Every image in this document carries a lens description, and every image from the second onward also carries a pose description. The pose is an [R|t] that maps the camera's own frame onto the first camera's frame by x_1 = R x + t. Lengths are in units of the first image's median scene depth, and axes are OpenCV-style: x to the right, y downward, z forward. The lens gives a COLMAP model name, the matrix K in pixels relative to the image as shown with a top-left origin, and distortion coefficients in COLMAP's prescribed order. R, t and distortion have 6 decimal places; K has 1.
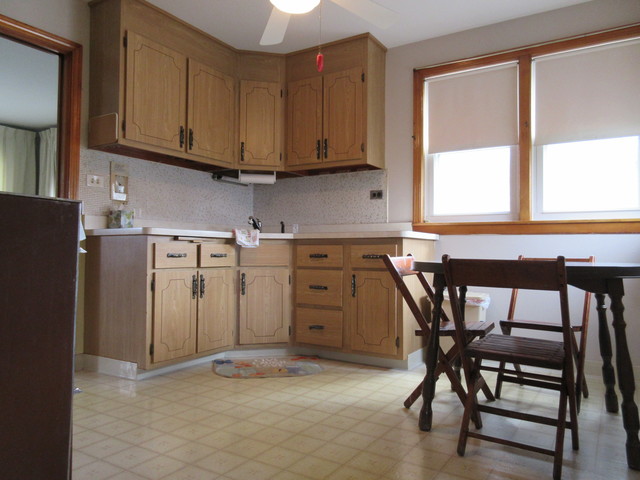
lens RADIAL K [[483.6, 0, 318.1], [0, 483.6, 236.4], [0, 0, 1]] dist [0.013539, 0.000679]
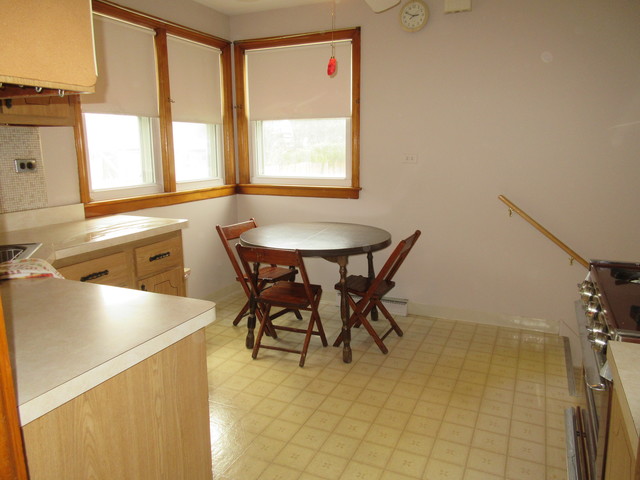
lens RADIAL K [[483.6, 0, 318.4], [0, 483.6, 239.5], [0, 0, 1]] dist [0.013539, 0.000679]
pose [[-0.139293, -0.193087, 0.971244, -0.729048], [-0.021296, 0.981163, 0.192005, -0.151547], [-0.990022, 0.006062, -0.140781, 0.869932]]
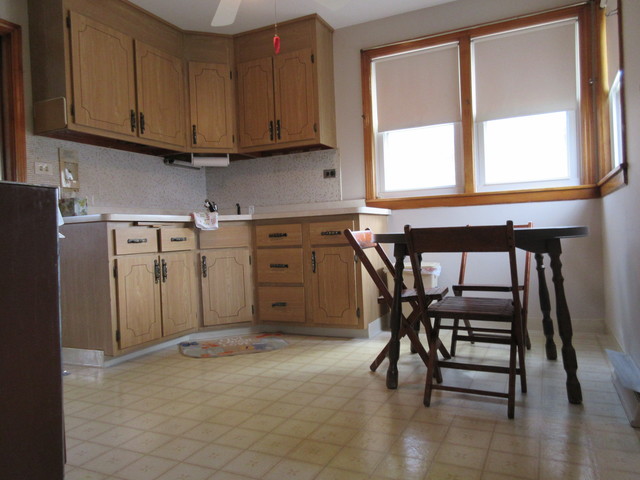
lens RADIAL K [[483.6, 0, 318.2], [0, 483.6, 237.8], [0, 0, 1]] dist [0.013539, 0.000679]
pose [[0.992184, -0.049041, 0.114738, -0.035261], [0.044483, 0.998129, 0.041955, 0.007244], [-0.116581, -0.036524, 0.992509, -0.030354]]
